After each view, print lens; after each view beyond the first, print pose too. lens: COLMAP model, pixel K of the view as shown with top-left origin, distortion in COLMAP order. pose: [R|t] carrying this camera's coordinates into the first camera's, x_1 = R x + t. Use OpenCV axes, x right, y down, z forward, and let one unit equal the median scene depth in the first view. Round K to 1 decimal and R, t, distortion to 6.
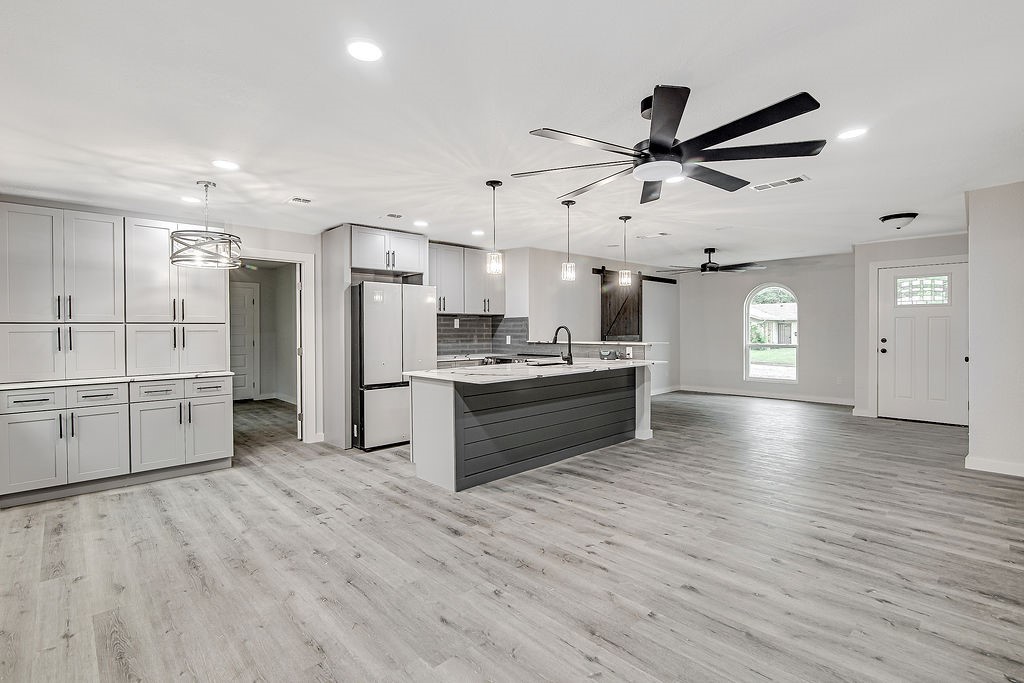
lens RADIAL K [[480.7, 0, 510.5], [0, 480.7, 333.2], [0, 0, 1]] dist [-0.006765, 0.000032]
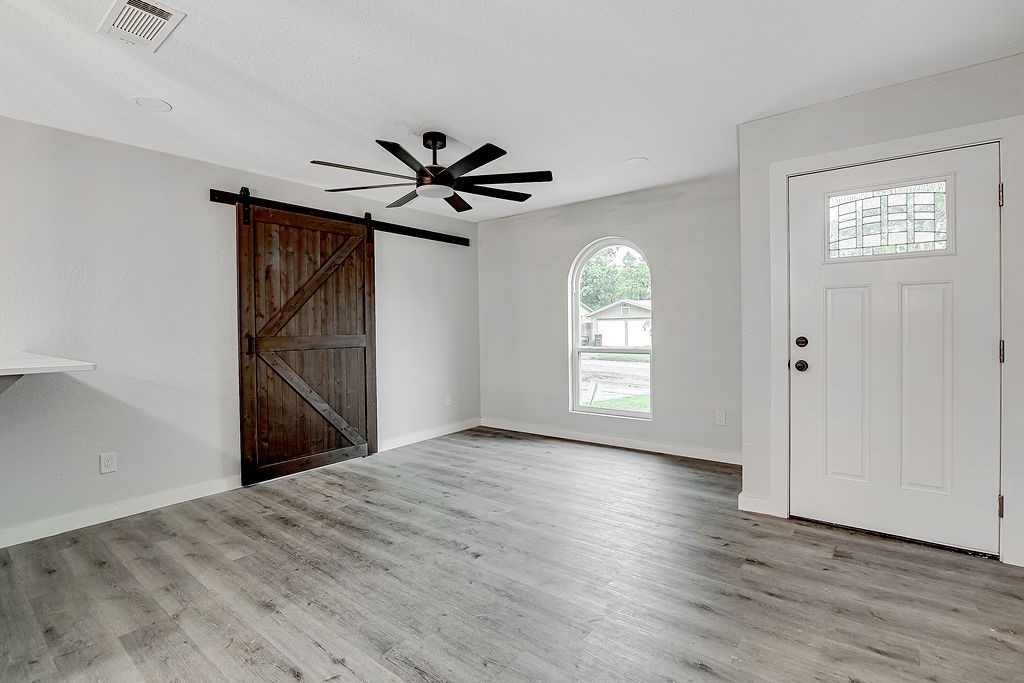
lens RADIAL K [[480.7, 0, 510.5], [0, 480.7, 333.2], [0, 0, 1]] dist [-0.006765, 0.000032]
pose [[0.989712, -0.010652, 0.142675, 0.721558], [0.010341, 0.999942, 0.002925, 0.004591], [-0.142698, -0.001419, 0.989765, 0.957277]]
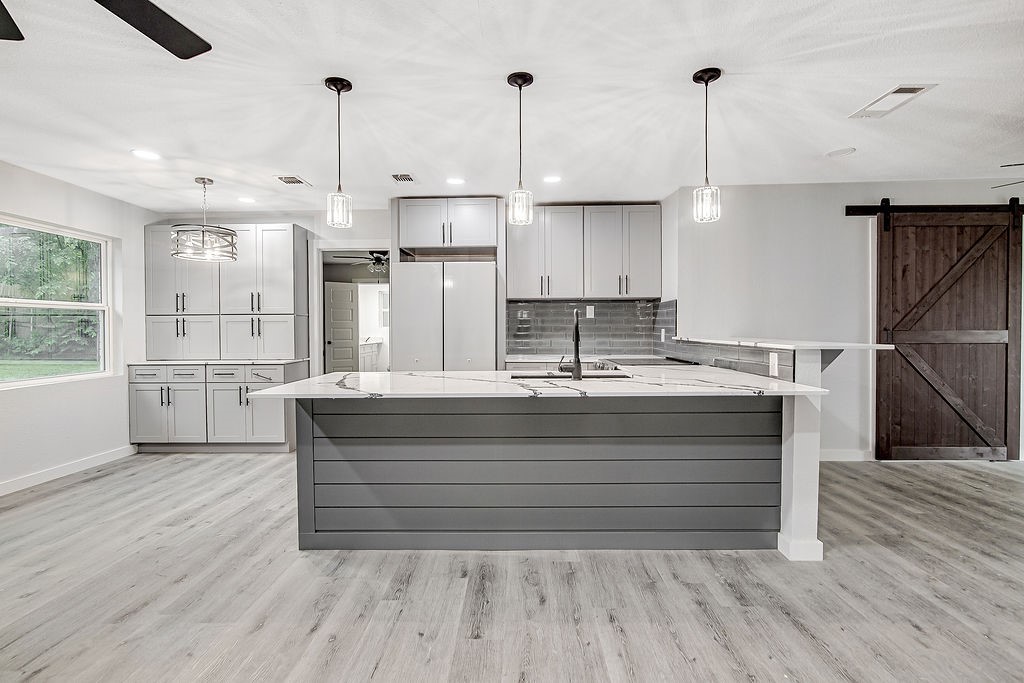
lens RADIAL K [[483.8, 0, 510.2], [0, 483.8, 332.8], [0, 0, 1]] dist [-0.006246, -0.000039]
pose [[0.710907, 0.010765, -0.703203, 0.526713], [-0.004850, 0.999934, 0.010404, 0.007699], [0.703269, -0.003986, 0.710913, 0.642070]]
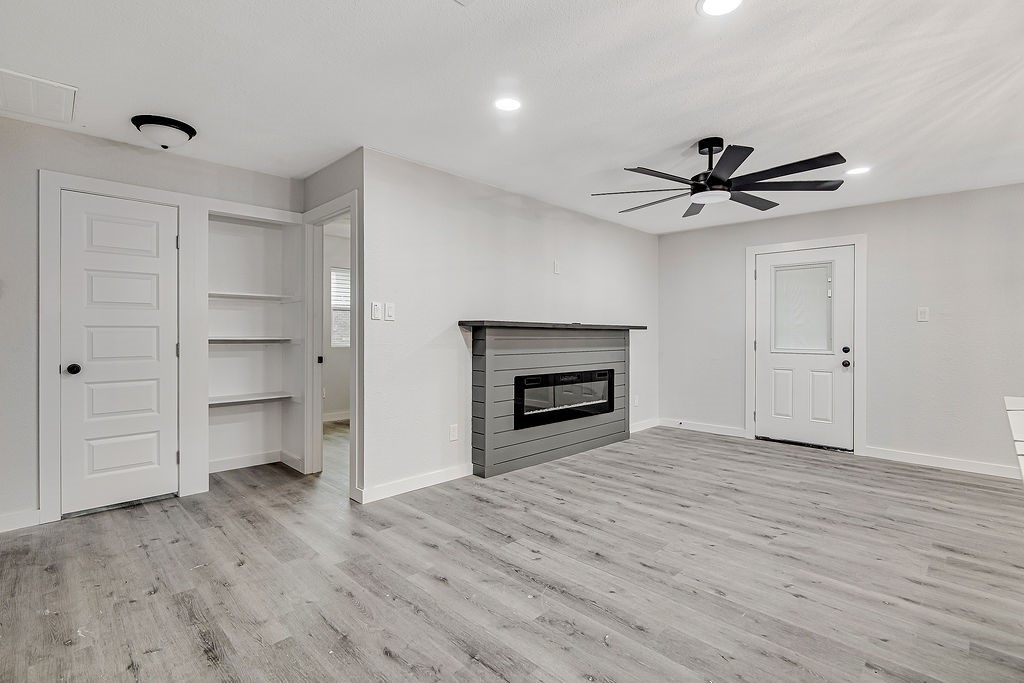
lens RADIAL K [[480.7, 0, 510.5], [0, 480.7, 333.2], [0, 0, 1]] dist [-0.006765, 0.000032]
pose [[-0.999585, 0.004949, -0.028369, 0.511572], [0.004681, 0.999944, 0.009475, 0.003825], [0.028415, 0.009338, -0.999553, 1.325354]]
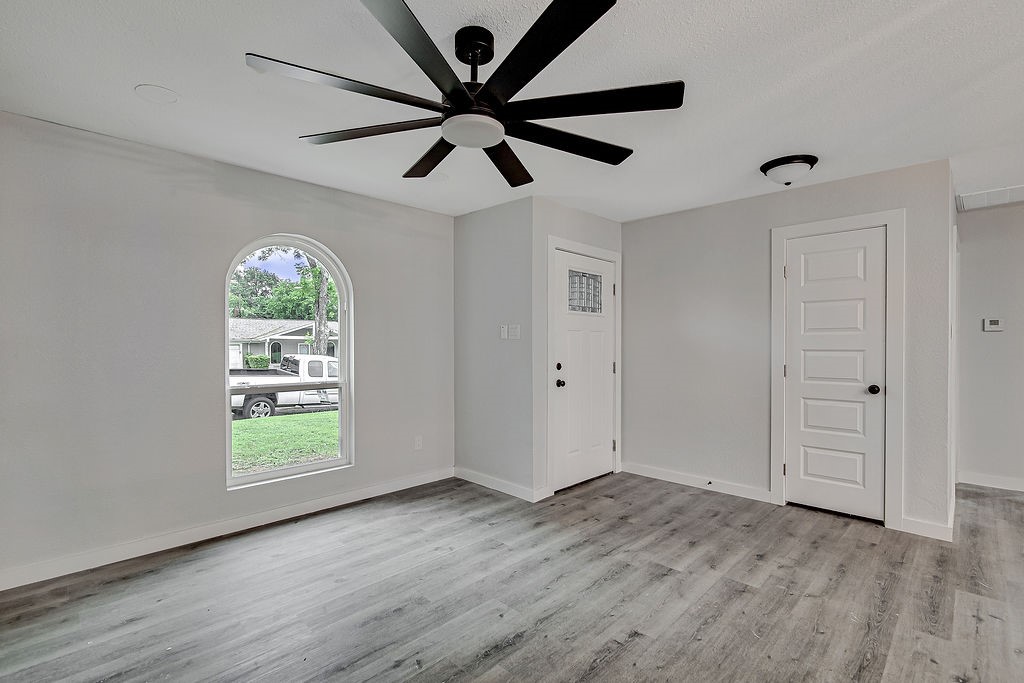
lens RADIAL K [[468.8, 0, 515.6], [0, 468.8, 347.2], [0, 0, 1]] dist [-0.001424, -0.000023]
pose [[-0.040973, 0.001529, 0.999159, 0.289761], [0.007615, 0.999970, -0.001218, -0.015224], [-0.999131, 0.007559, -0.040984, 1.682542]]
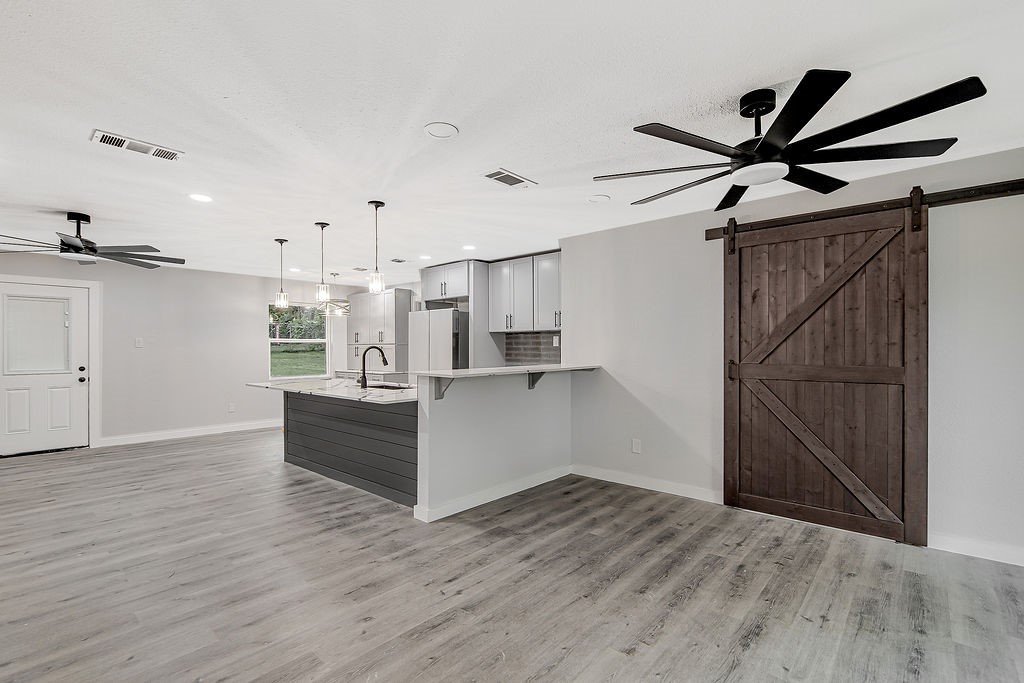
lens RADIAL K [[470.6, 0, 506.4], [0, 470.6, 348.9], [0, 0, 1]] dist [-0.008156, 0.000314]
pose [[0.080118, 0.008891, -0.996746, 1.205652], [-0.005645, 0.999948, 0.008465, -0.022088], [0.996769, 0.004948, 0.080164, 1.386154]]
